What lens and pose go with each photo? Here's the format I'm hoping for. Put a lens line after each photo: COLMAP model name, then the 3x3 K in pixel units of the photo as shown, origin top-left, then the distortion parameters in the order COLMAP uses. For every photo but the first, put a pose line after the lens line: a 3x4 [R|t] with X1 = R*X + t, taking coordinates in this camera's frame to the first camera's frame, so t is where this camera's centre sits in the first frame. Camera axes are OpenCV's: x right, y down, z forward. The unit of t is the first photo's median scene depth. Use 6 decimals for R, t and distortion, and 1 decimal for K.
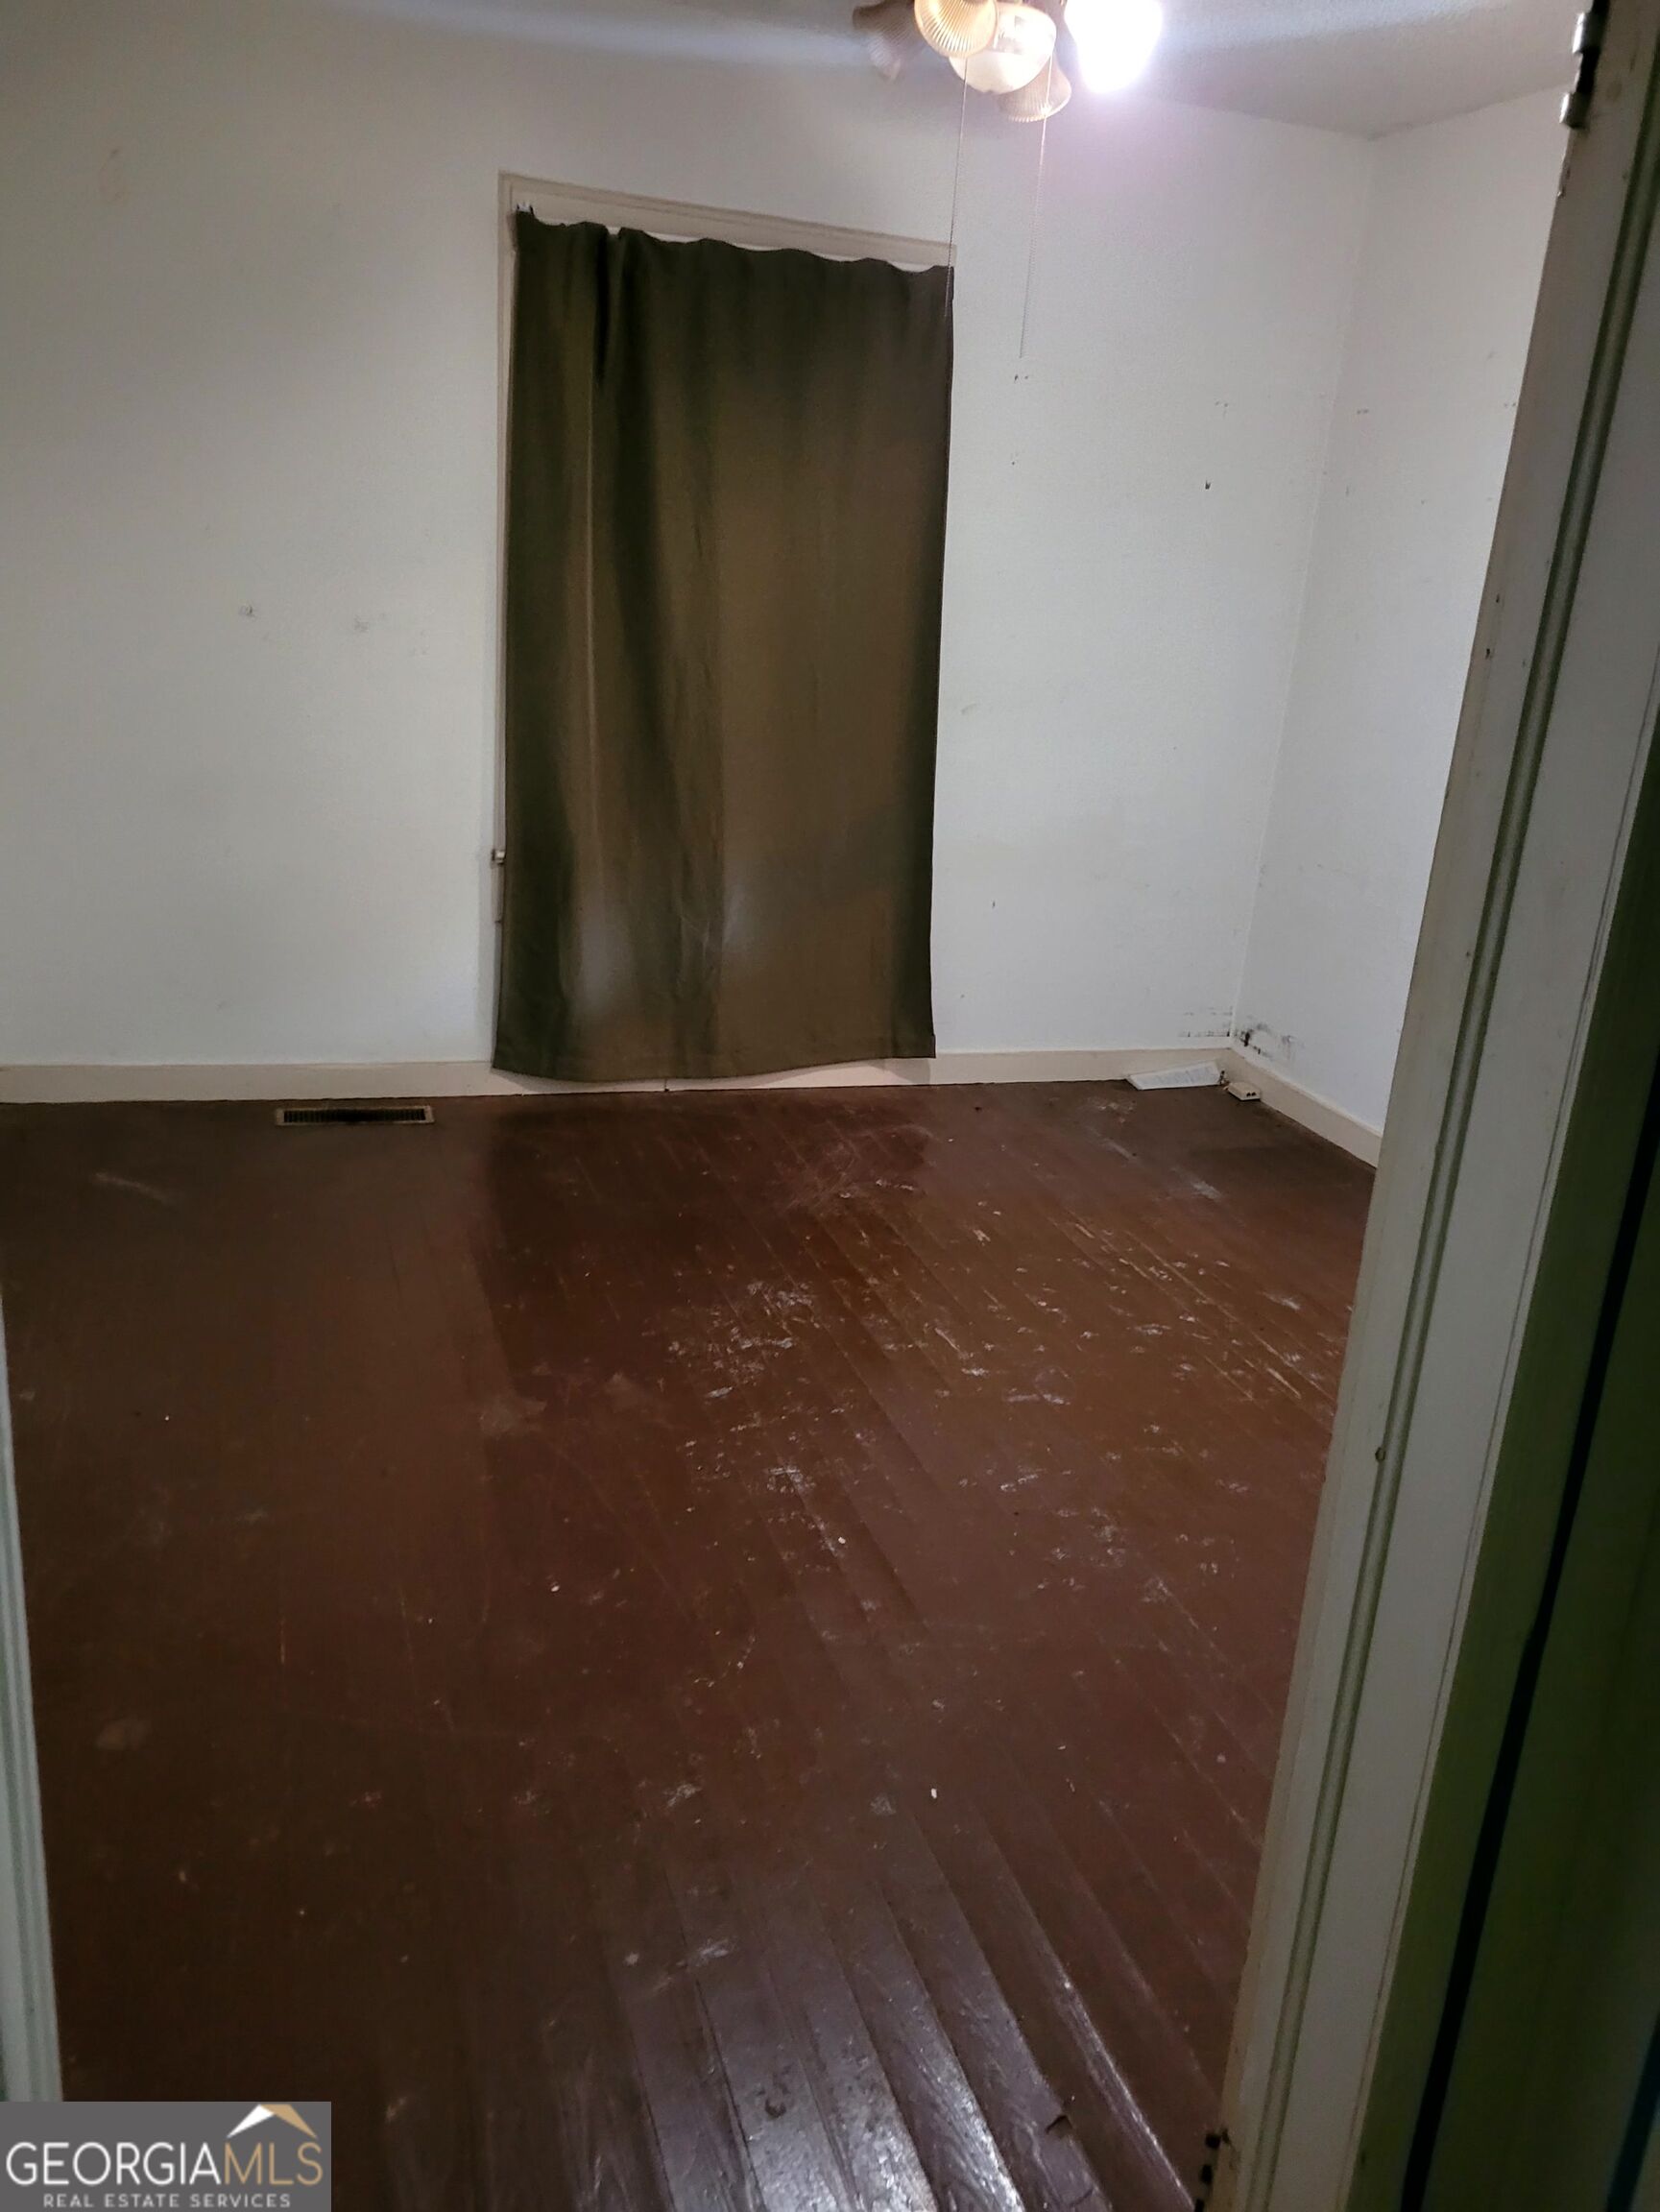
lens RADIAL K [[1702.2, 0, 829.9], [0, 1702.2, 1107.4], [0, 0, 1]] dist [0.036846, -0.017975]
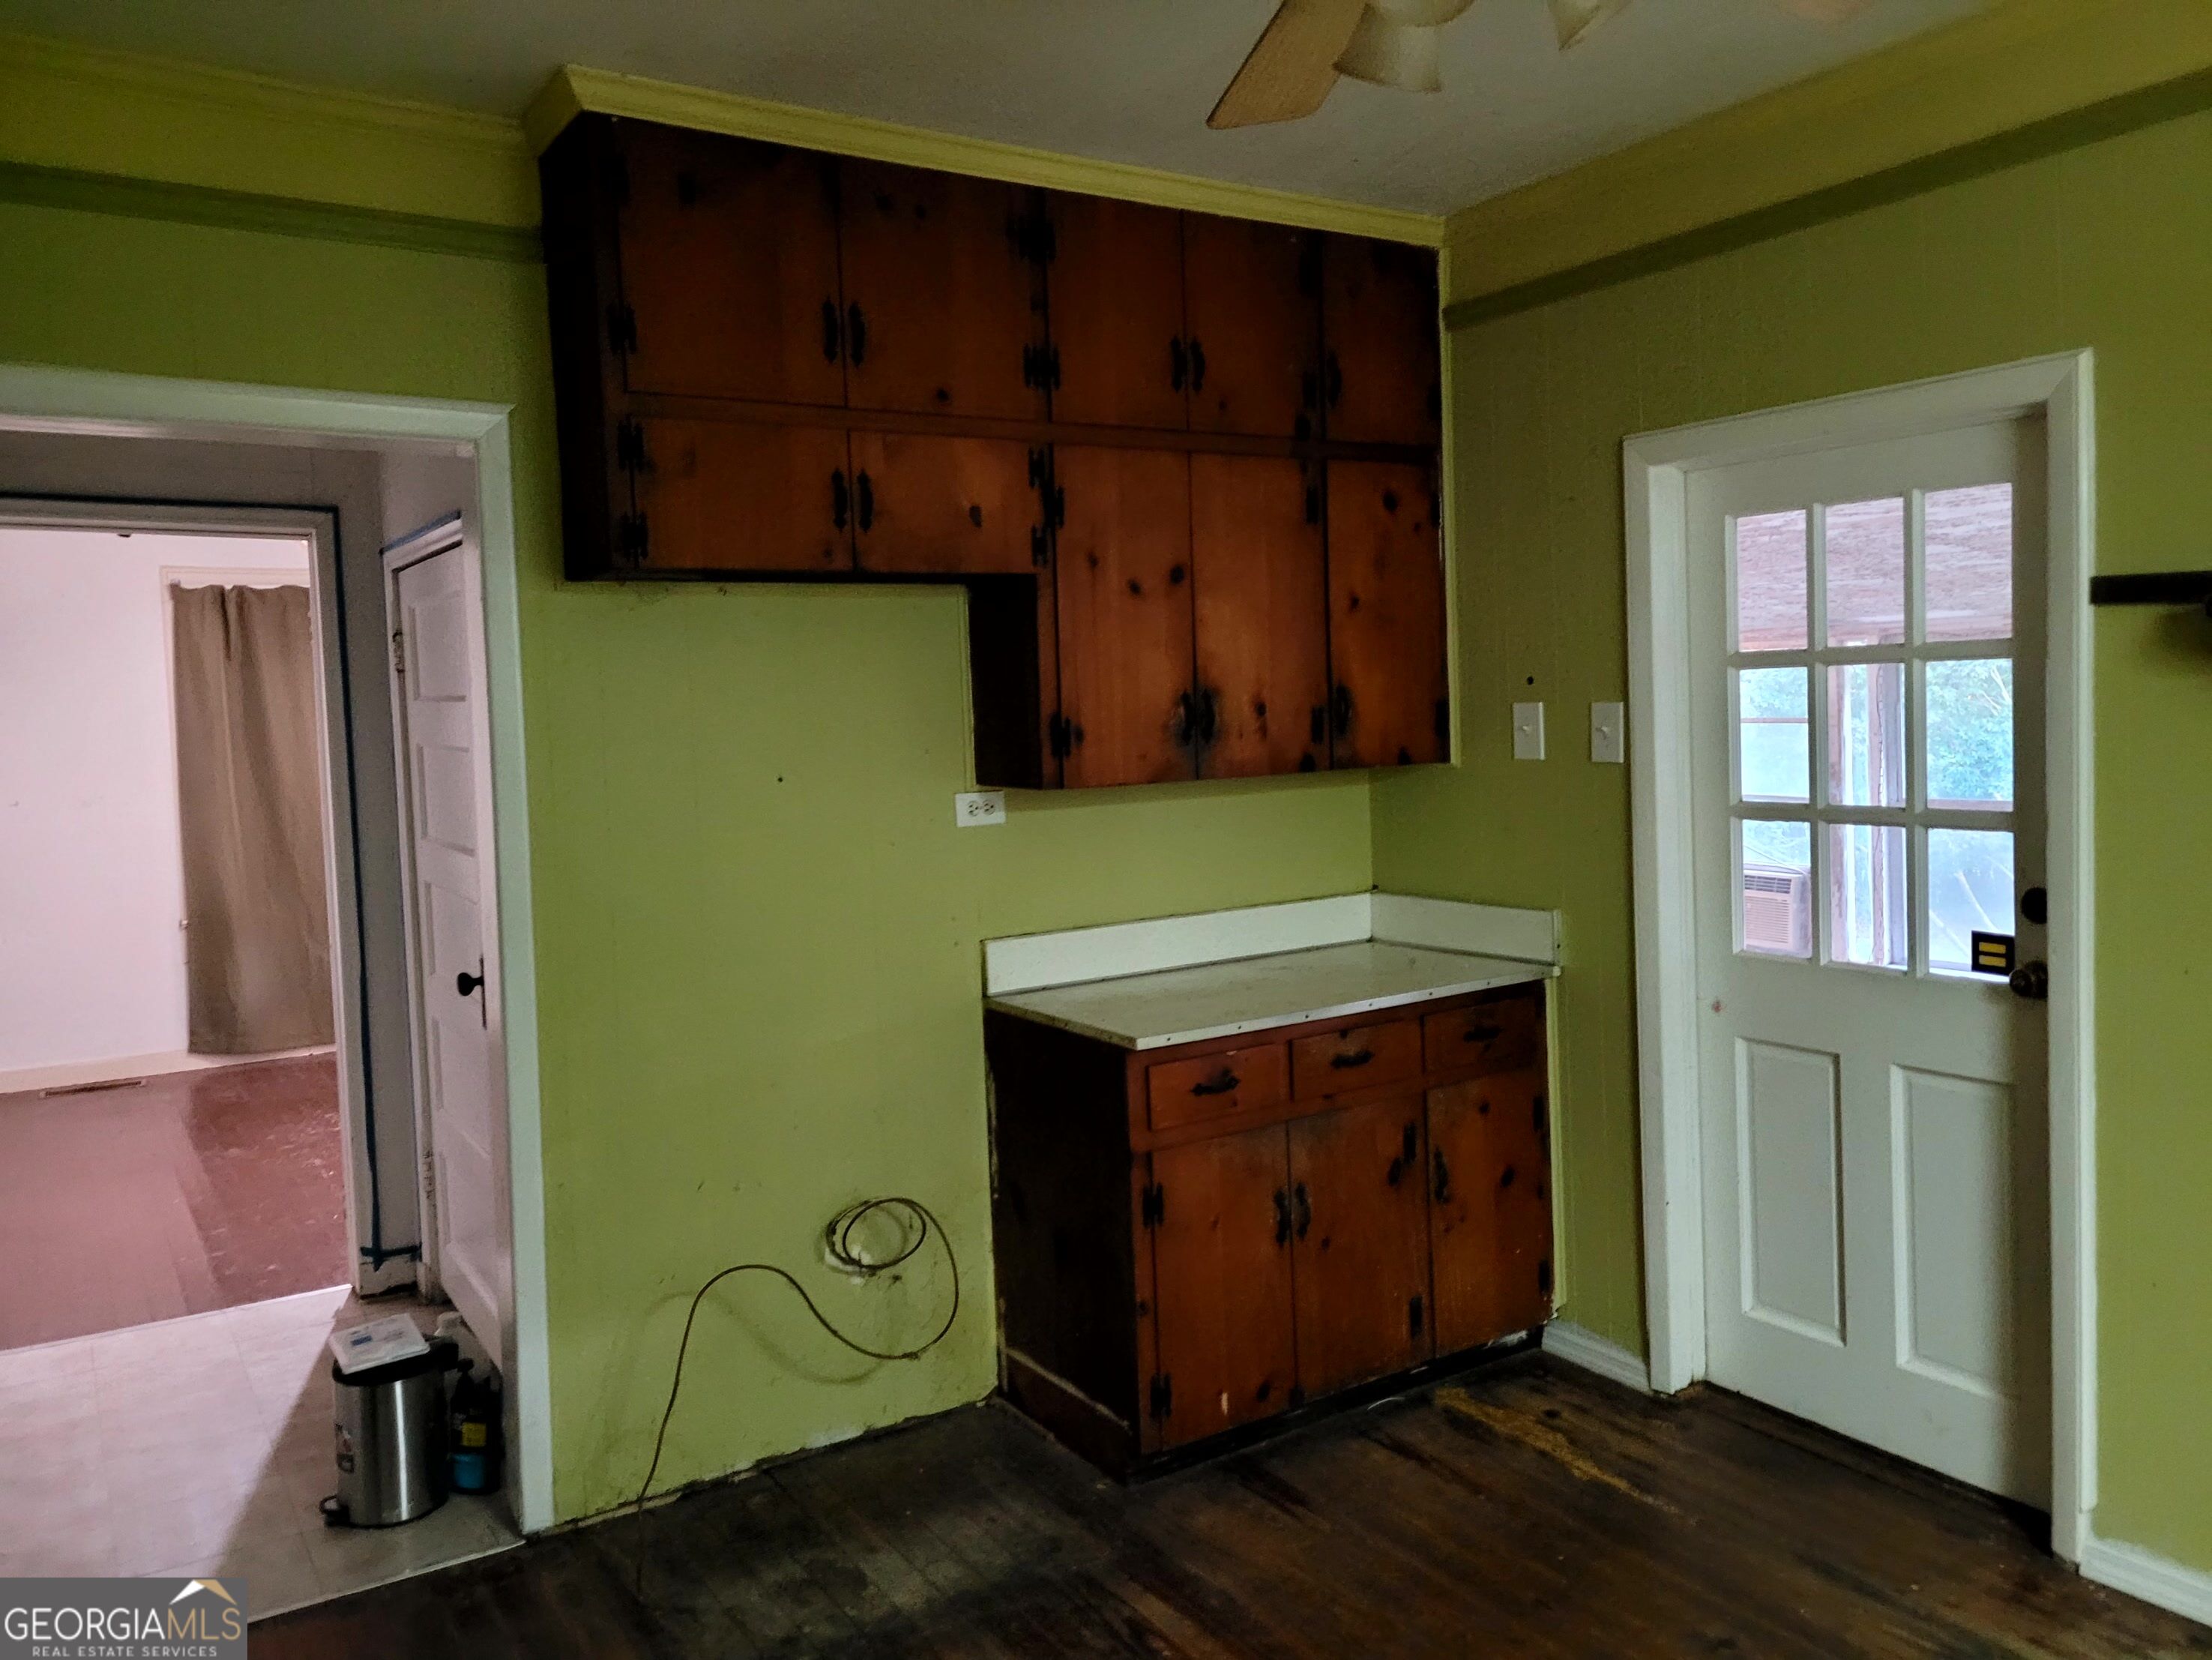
lens RADIAL K [[1702.4, 0, 1164.2], [0, 1702.4, 774.1], [0, 0, 1]] dist [0.036846, -0.017975]
pose [[0.959149, -0.119359, 0.256487, 0.329721], [0.182449, 0.953880, -0.238381, 0.305601], [-0.216205, 0.275439, 0.936690, -0.881955]]
